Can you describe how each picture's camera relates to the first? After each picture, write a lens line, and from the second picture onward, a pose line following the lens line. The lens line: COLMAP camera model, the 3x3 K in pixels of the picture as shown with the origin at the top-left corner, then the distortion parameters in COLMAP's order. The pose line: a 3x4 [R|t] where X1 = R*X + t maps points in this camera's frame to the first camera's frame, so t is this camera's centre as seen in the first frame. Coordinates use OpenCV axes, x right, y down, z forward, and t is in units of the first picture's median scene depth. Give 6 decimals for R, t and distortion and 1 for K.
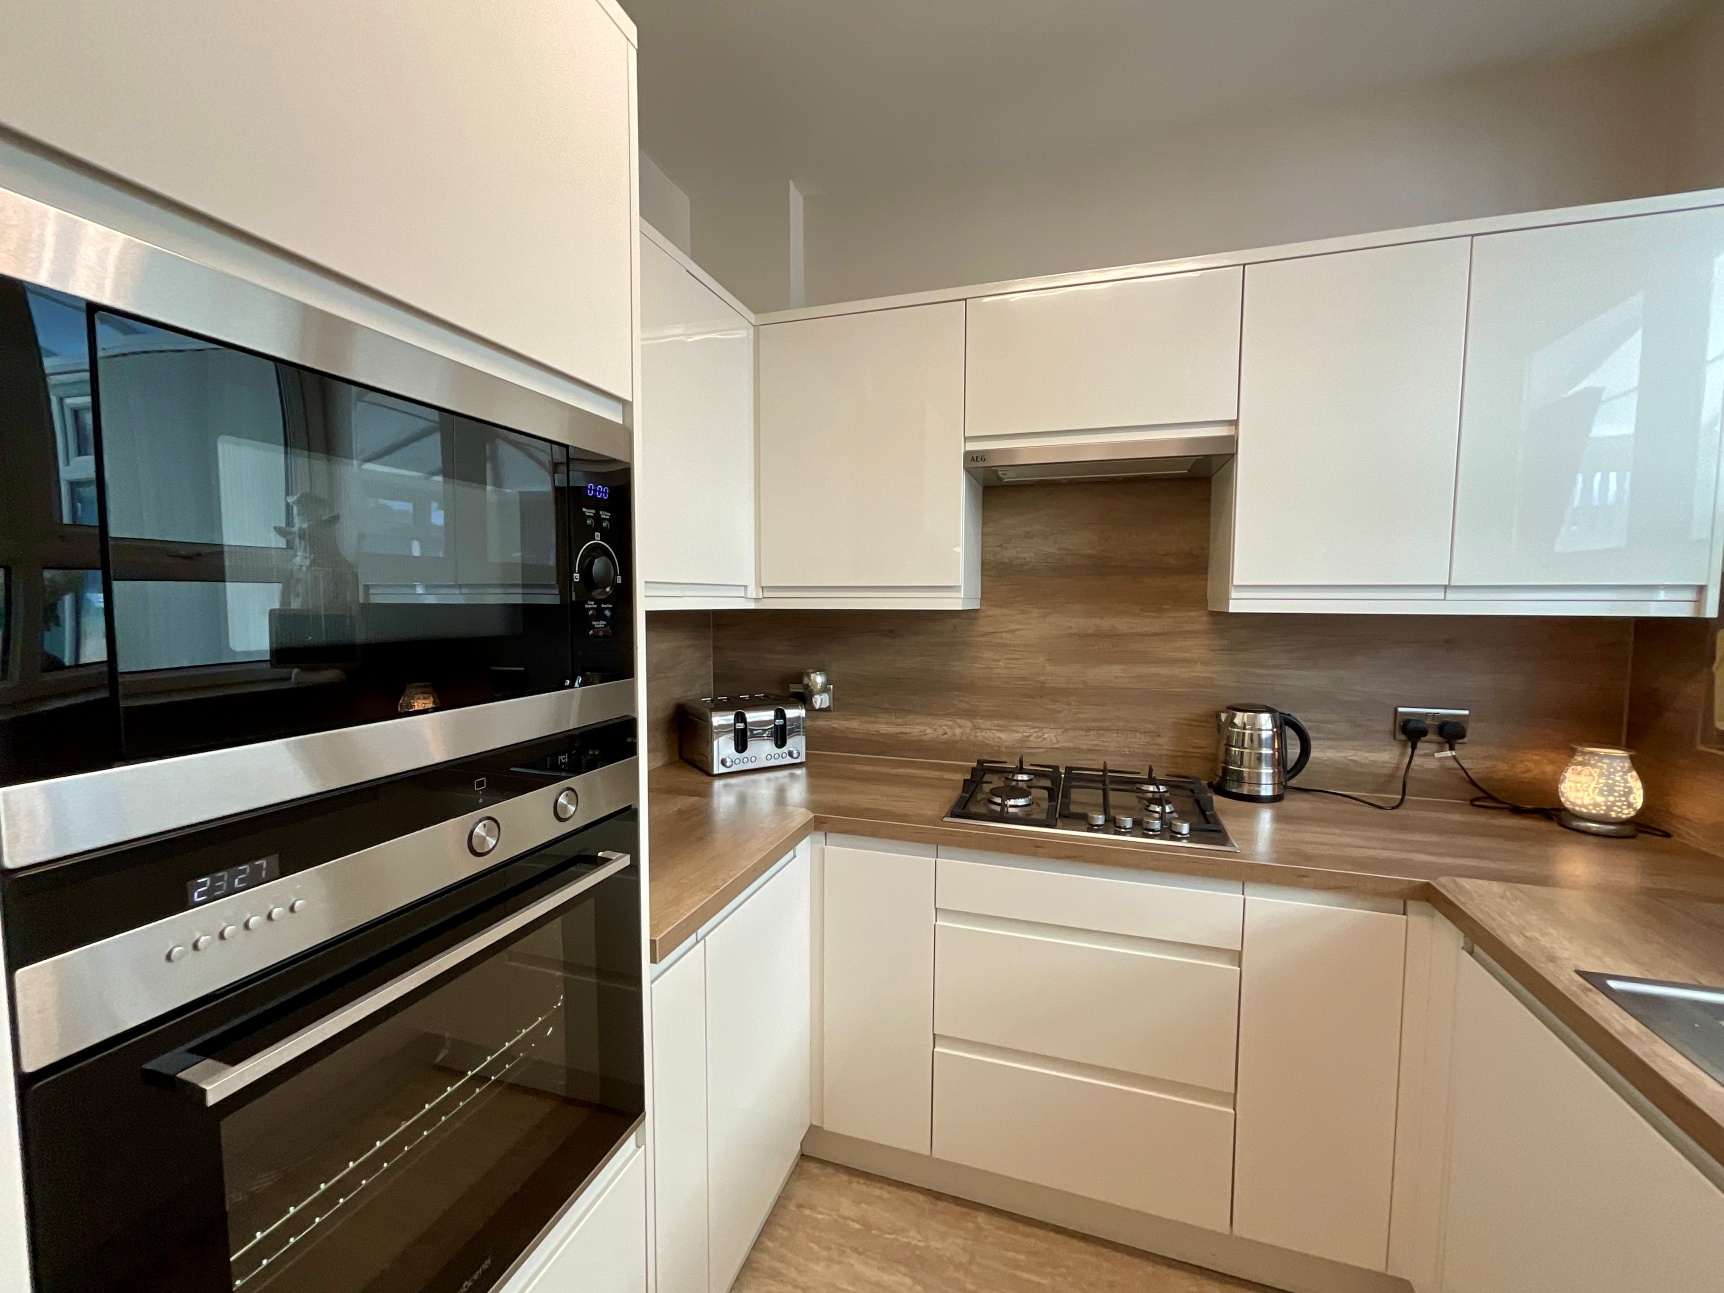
lens RADIAL K [[698.2, 0, 862.5], [0, 698.2, 646.7], [0, 0, 1]] dist [-0.002379, 0.000192]
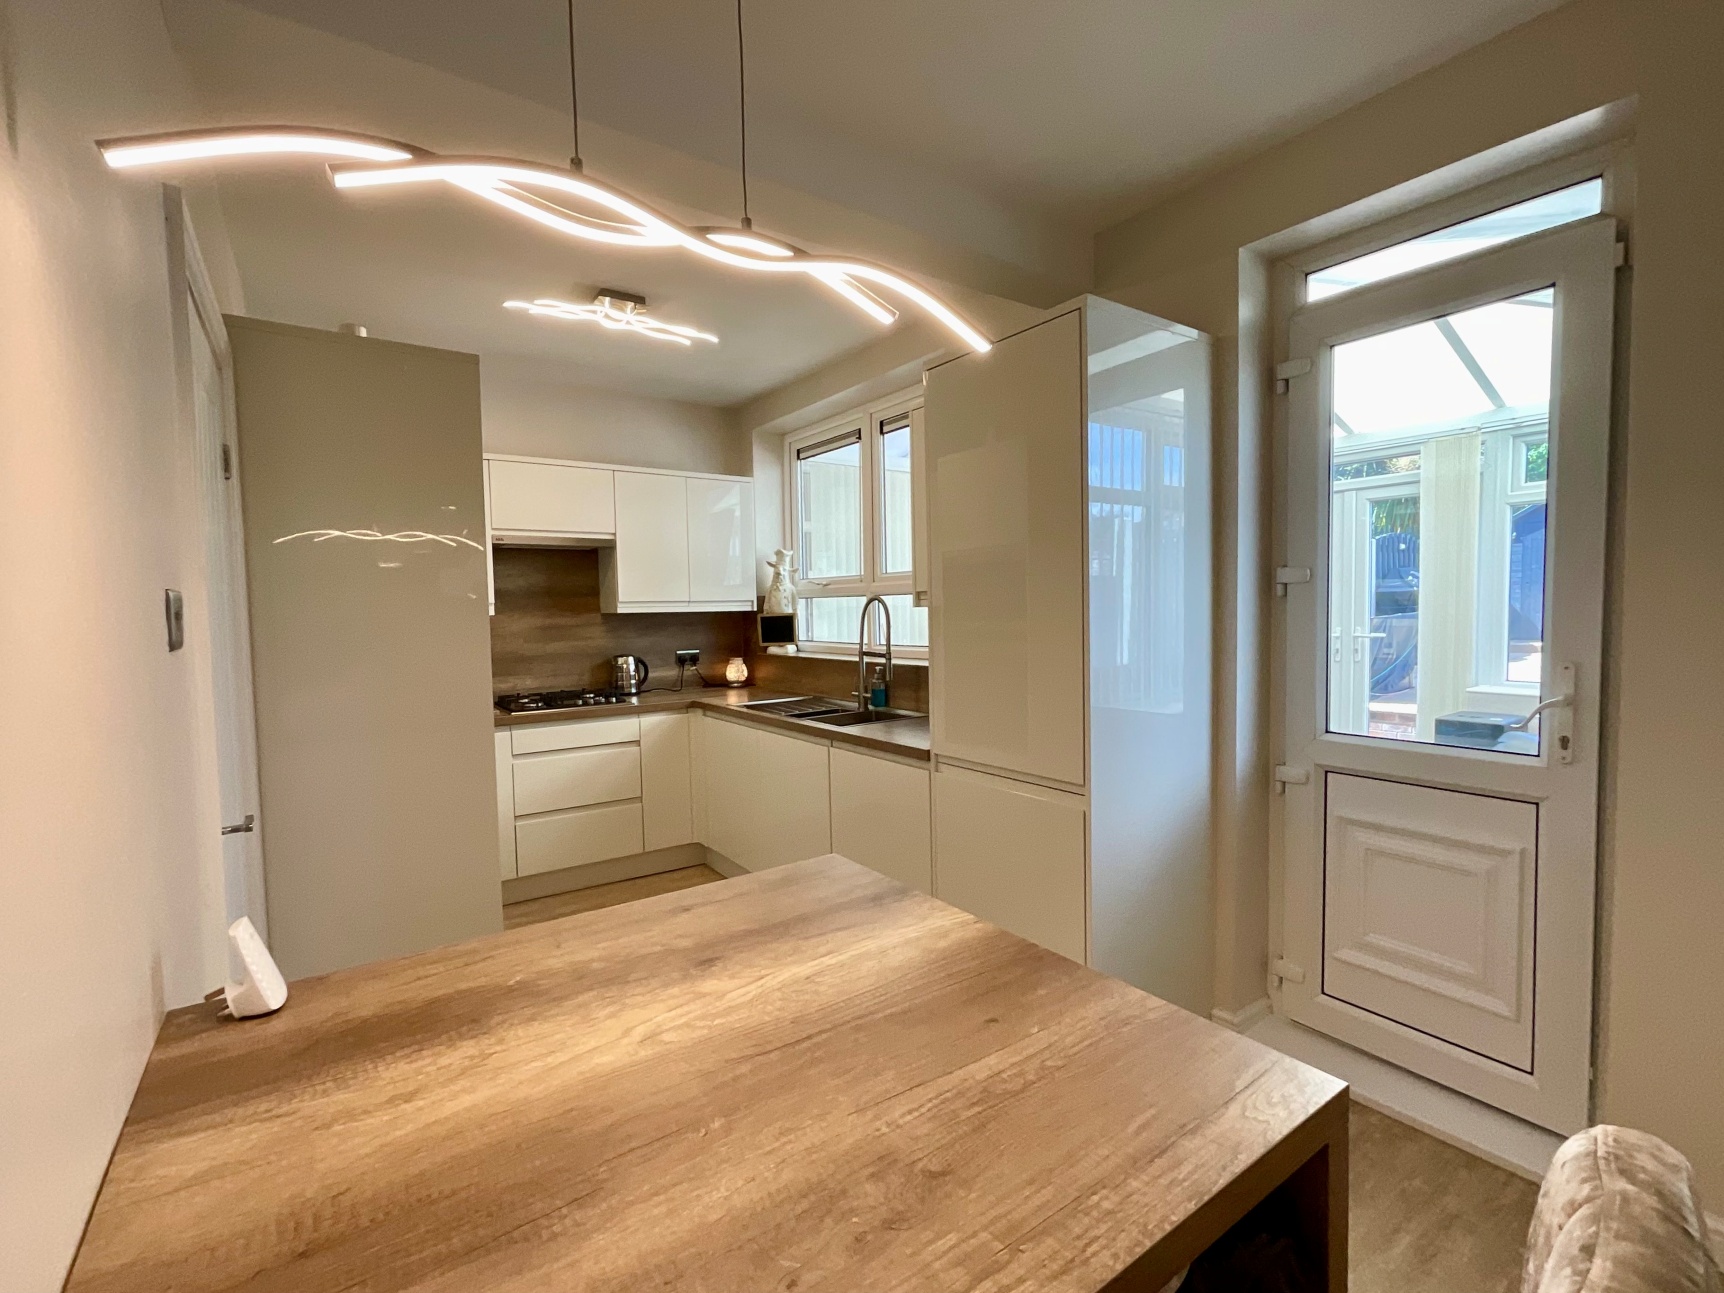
lens RADIAL K [[770.7, 0, 862.9], [0, 770.7, 646.5], [0, 0, 1]] dist [0.001179, 0.000752]
pose [[0.596280, -0.055620, 0.800848, -0.990532], [0.076969, 0.996962, 0.011933, 0.088967], [-0.799078, 0.054525, 0.598749, -1.123519]]
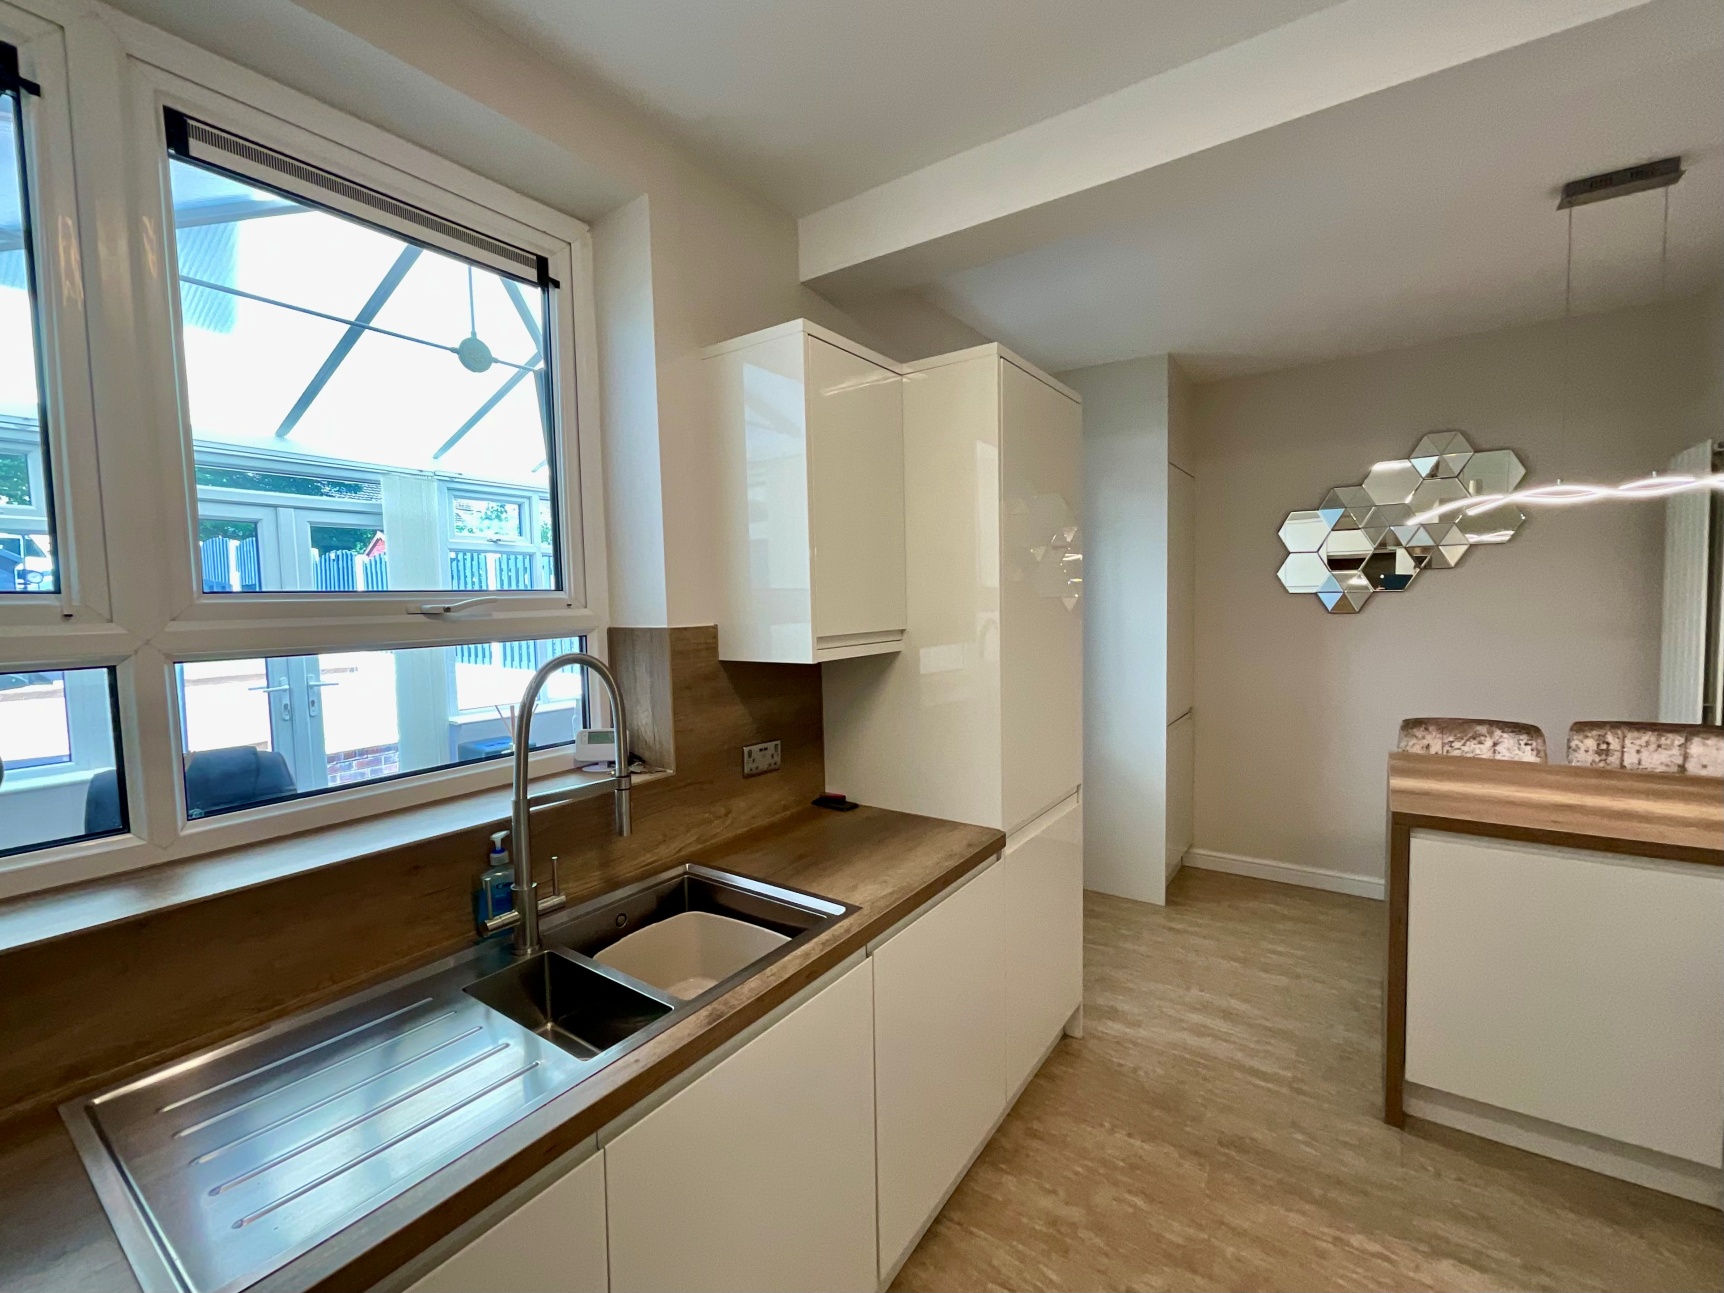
lens RADIAL K [[723.5, 0, 862.0], [0, 723.5, 646.5], [0, 0, 1]] dist [0.001219, -0.000033]
pose [[-0.952130, -0.002644, 0.305682, 0.114965], [0.038860, 0.990803, 0.129612, -0.116775], [-0.303213, 0.135286, -0.943270, 0.721904]]
